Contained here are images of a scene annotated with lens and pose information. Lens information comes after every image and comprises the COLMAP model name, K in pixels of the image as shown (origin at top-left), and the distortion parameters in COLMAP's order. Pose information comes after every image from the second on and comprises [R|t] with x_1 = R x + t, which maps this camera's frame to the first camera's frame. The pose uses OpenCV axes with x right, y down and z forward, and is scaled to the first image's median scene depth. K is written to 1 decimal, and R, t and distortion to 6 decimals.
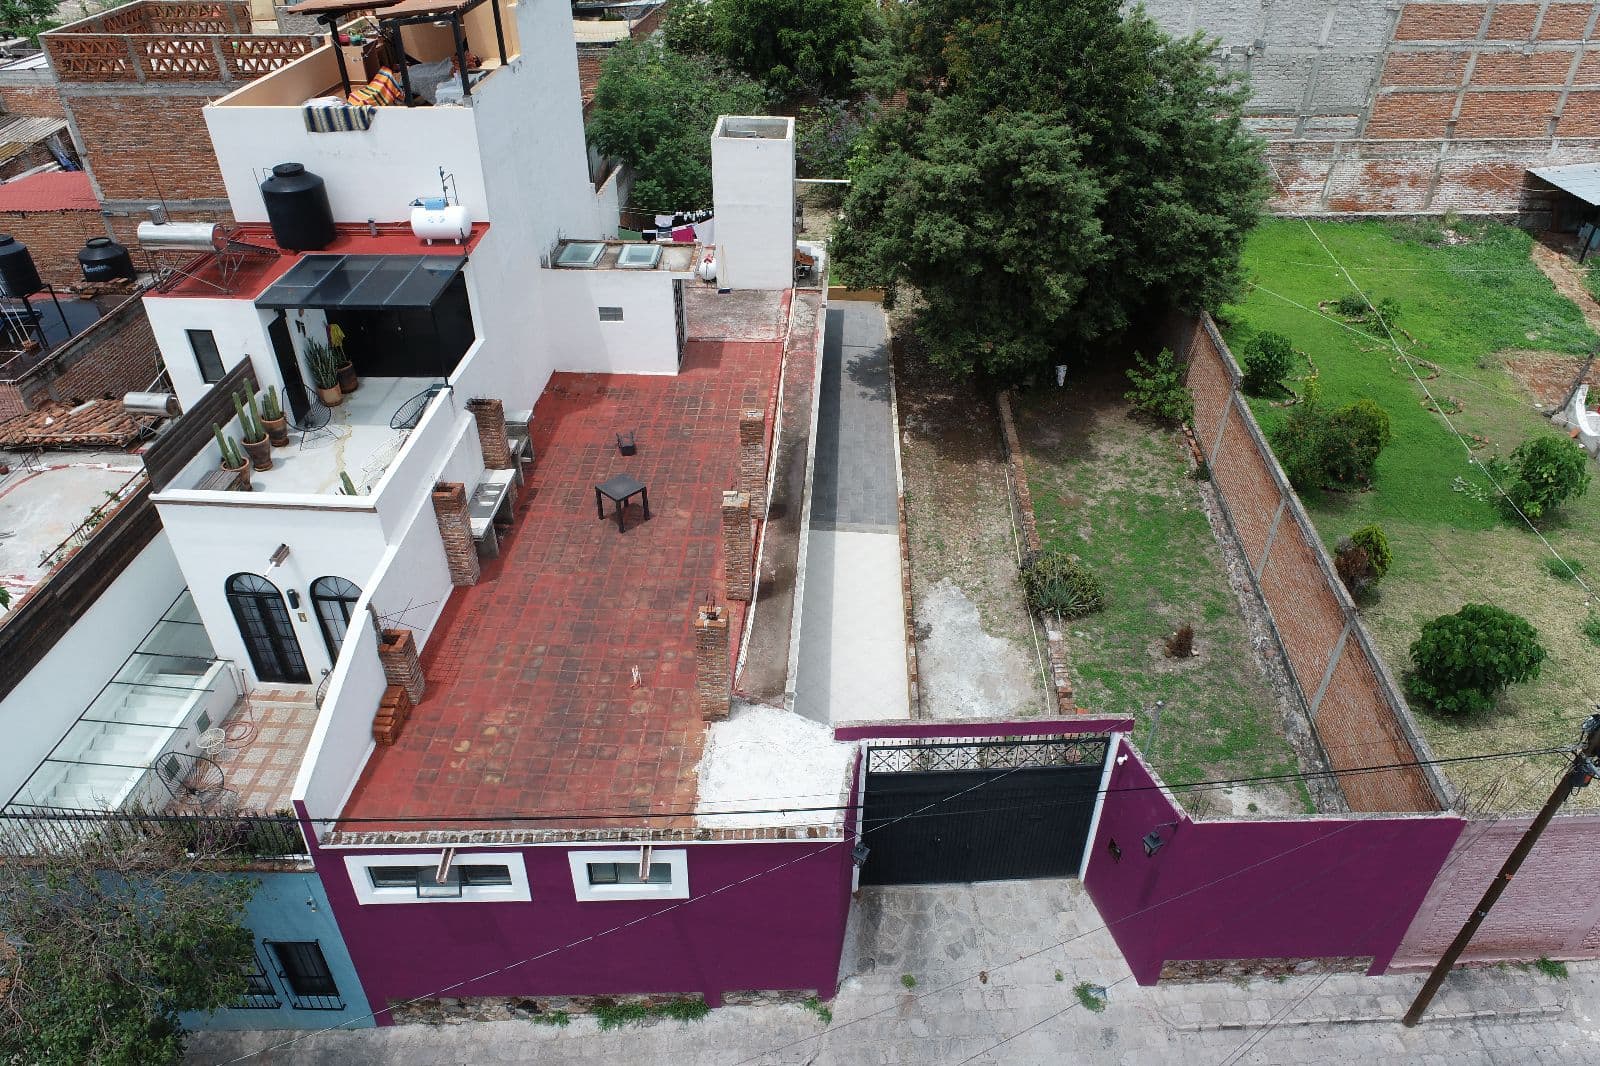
lens RADIAL K [[1084.8, 0, 797.5], [0, 1084.8, 533.2], [0, 0, 1]] dist [-0.012615, 0.009878]
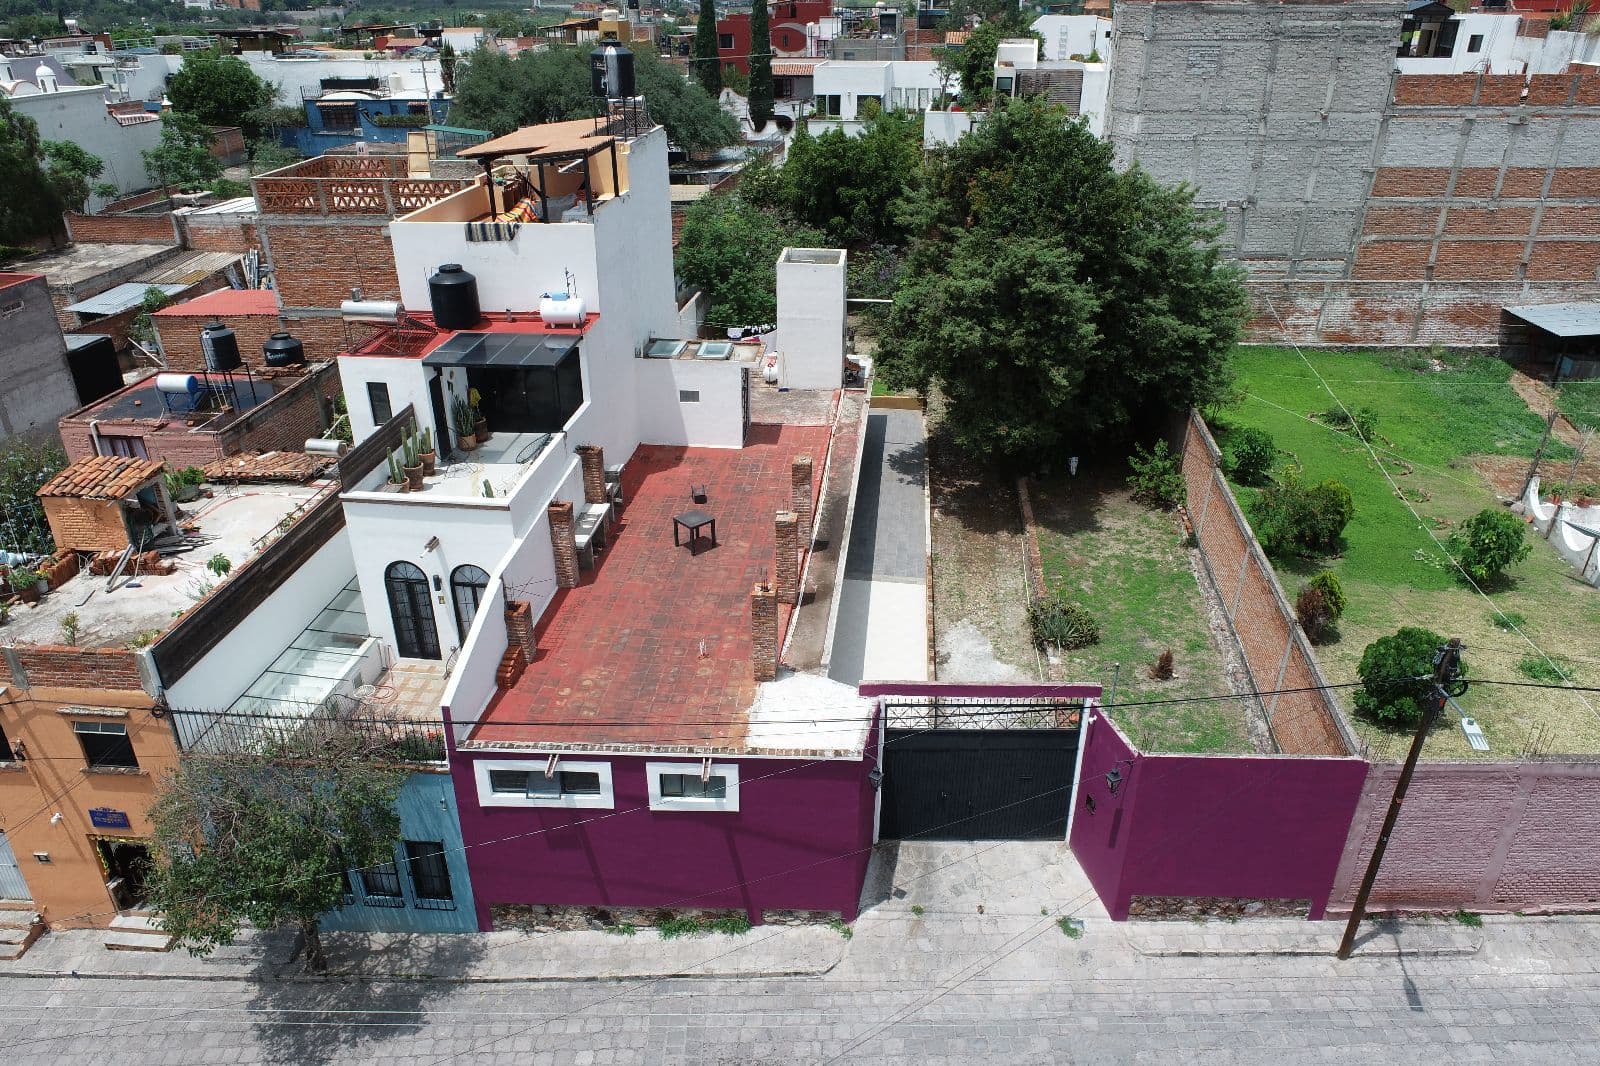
lens RADIAL K [[1084.8, 0, 797.6], [0, 1084.8, 533.6], [0, 0, 1]] dist [-0.012615, 0.009878]
pose [[0.998347, 0.022132, -0.053034, 0.016620], [-0.029533, 0.989267, -0.143106, 0.121495], [0.049298, 0.144436, 0.988285, -0.173352]]
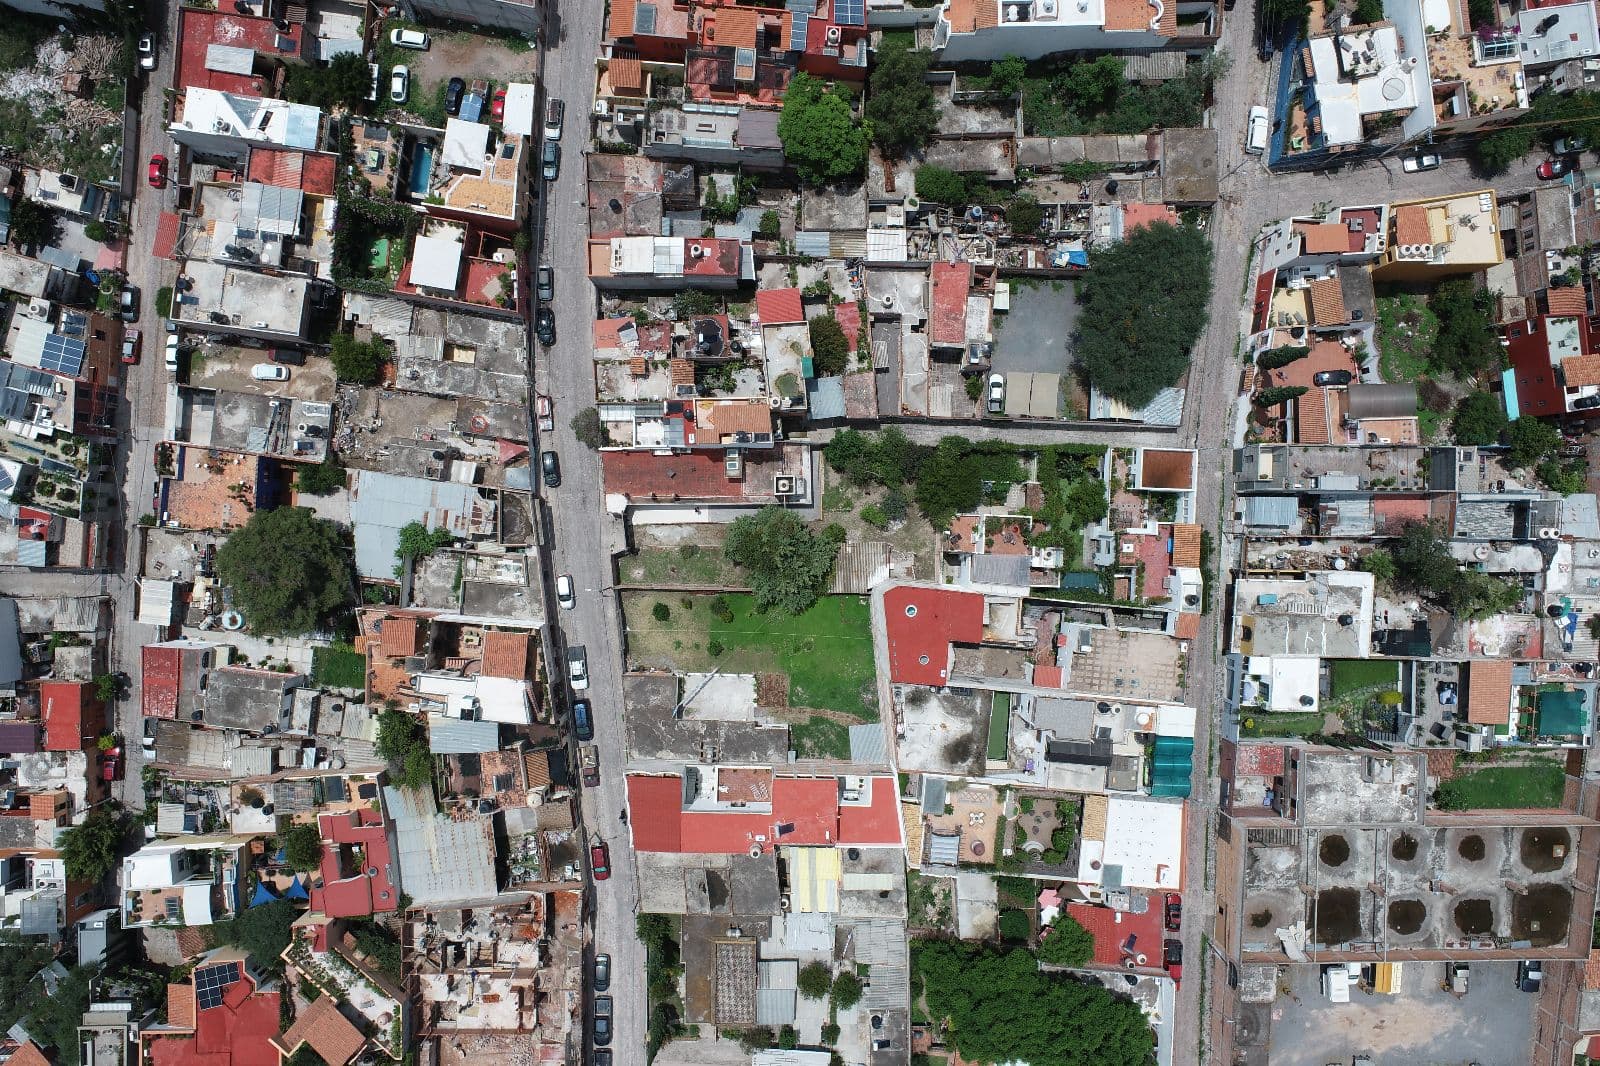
lens RADIAL K [[1084.8, 0, 796.2], [0, 1084.8, 529.4], [0, 0, 1]] dist [-0.012615, 0.009878]
pose [[0.057518, 0.998296, 0.009801, 0.105141], [-0.593073, 0.026270, 0.804720, -4.327996], [0.803092, -0.052099, 0.593573, -1.650846]]
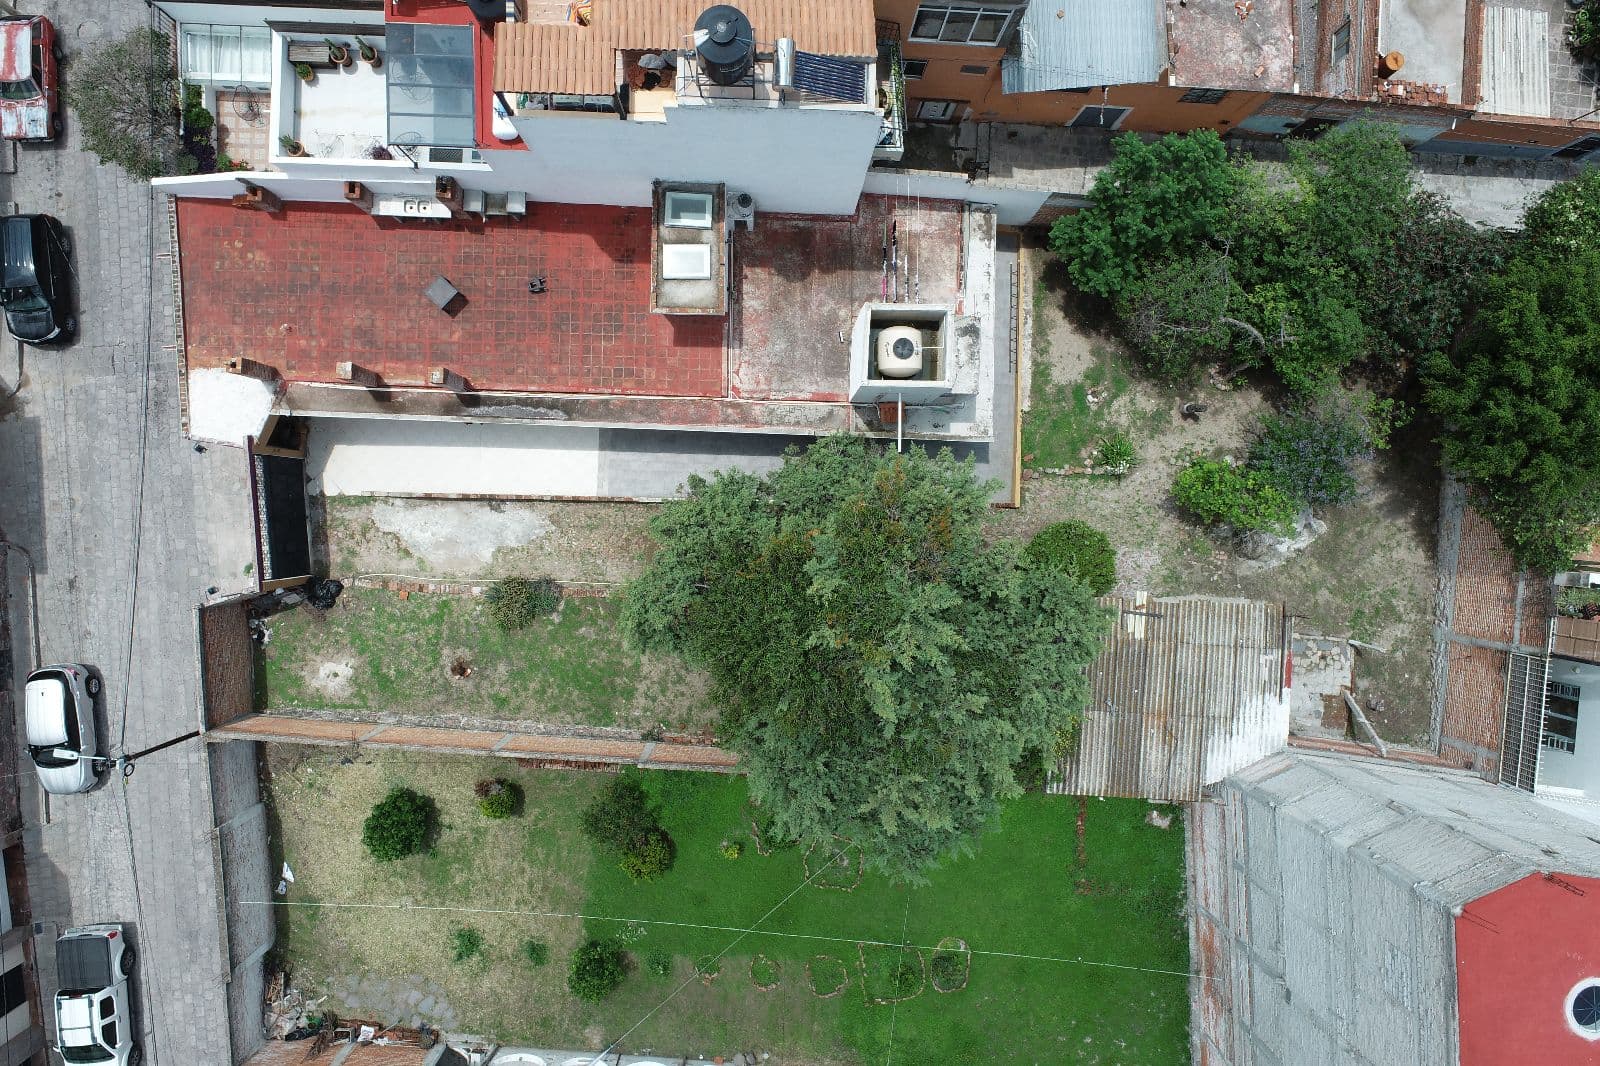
lens RADIAL K [[1084.8, 0, 793.7], [0, 1084.8, 531.9], [0, 0, 1]] dist [-0.012615, 0.009878]
pose [[0.016509, 0.999707, 0.017721, 0.121997], [-0.591678, -0.004519, 0.806161, -1.263601], [0.806005, -0.023794, 0.591430, 0.416077]]
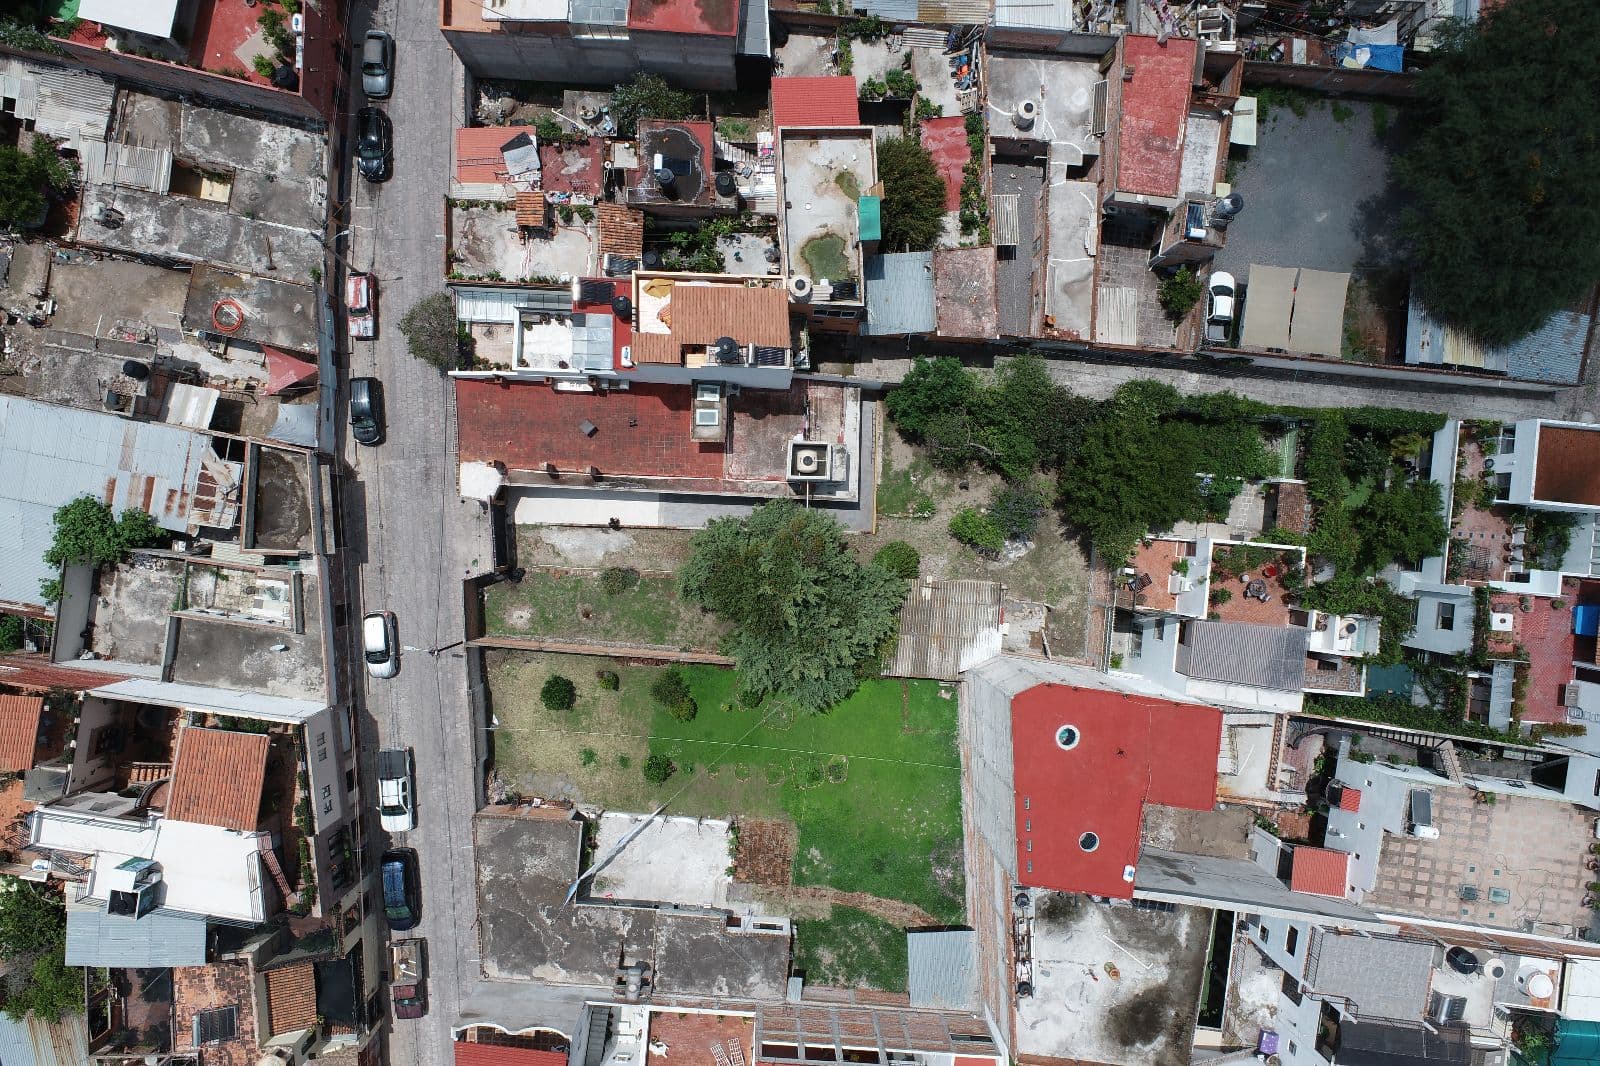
lens RADIAL K [[1084.8, 0, 794.7], [0, 1084.8, 532.1], [0, 0, 1]] dist [-0.012615, 0.009878]
pose [[0.007316, 0.999956, 0.005935, 0.098517], [-0.595028, -0.000417, 0.803705, -2.349504], [0.803672, -0.009412, 0.594998, -0.287117]]
